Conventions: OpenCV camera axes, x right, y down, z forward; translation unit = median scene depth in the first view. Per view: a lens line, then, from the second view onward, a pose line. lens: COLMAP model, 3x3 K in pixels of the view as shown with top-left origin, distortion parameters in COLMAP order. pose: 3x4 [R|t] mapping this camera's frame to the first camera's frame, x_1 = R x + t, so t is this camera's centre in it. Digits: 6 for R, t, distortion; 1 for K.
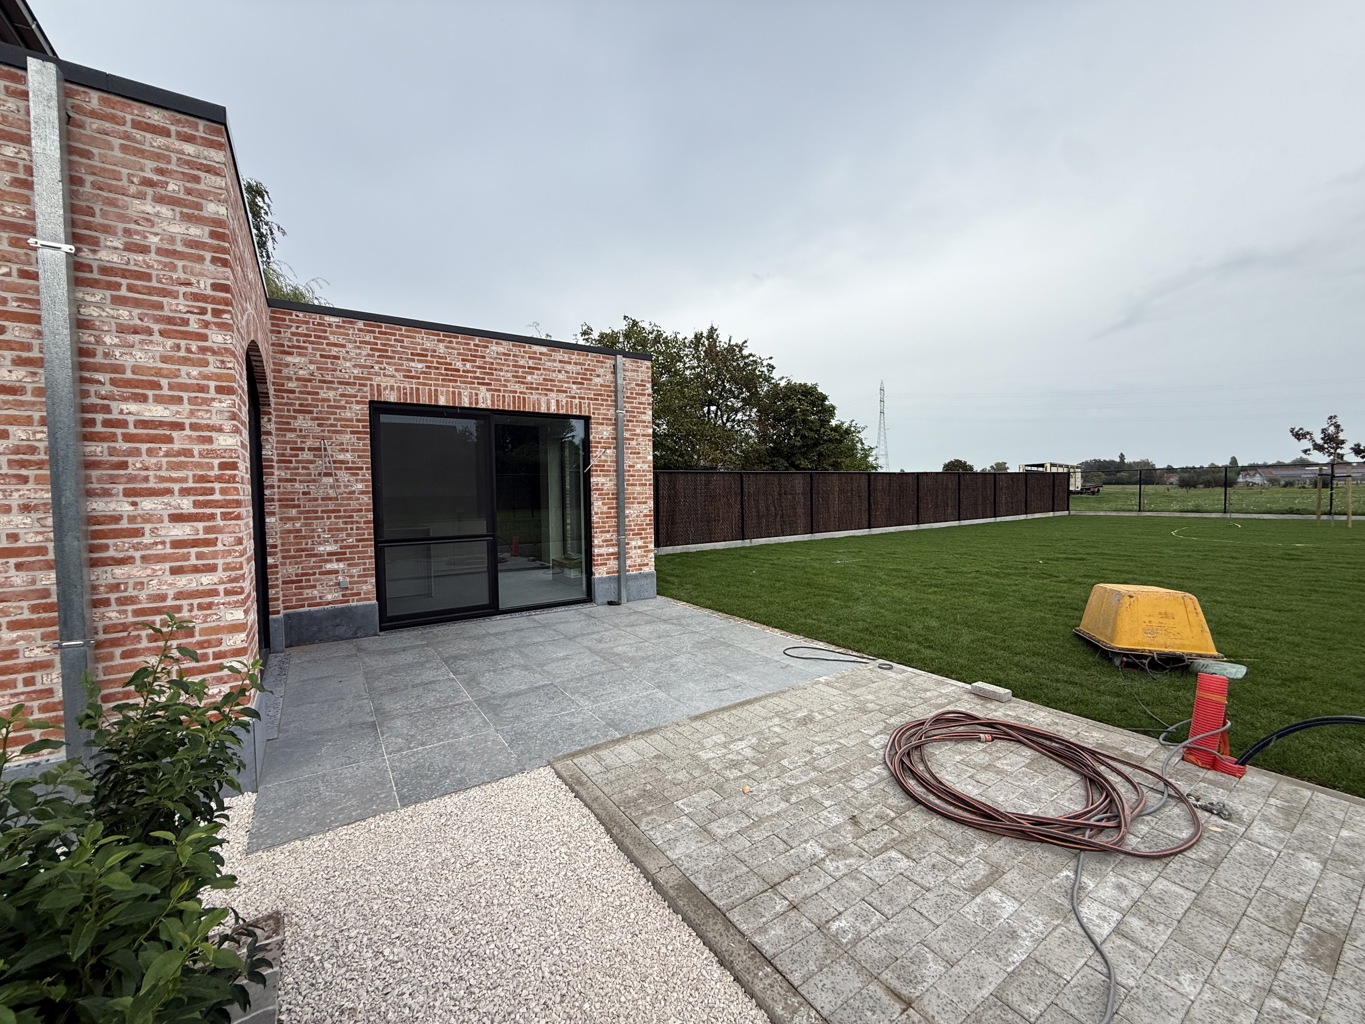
lens RADIAL K [[543.2, 0, 677.9], [0, 543.2, 511.8], [0, 0, 1]] dist [0.000070, 0.000228]
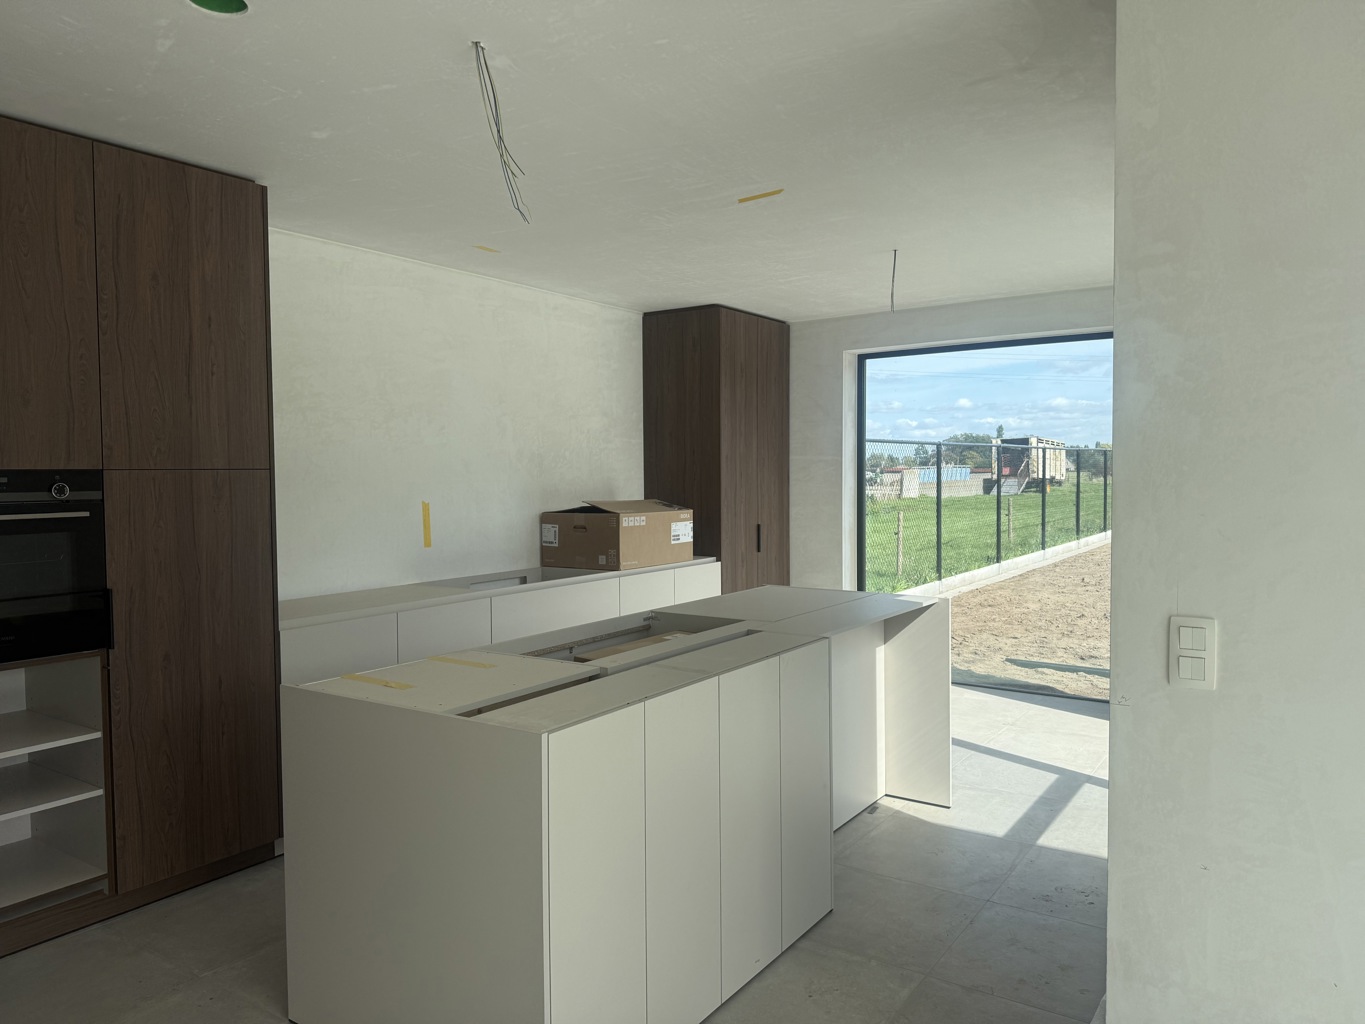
lens RADIAL K [[954.9, 0, 682.5], [0, 954.9, 512.0], [0, 0, 1]] dist [0.044565, 0.000247]
pose [[0.930068, -0.009211, 0.367273, -0.974204], [0.009804, 0.999952, 0.000249, -0.028556], [-0.367257, 0.003369, 0.930113, 0.614845]]
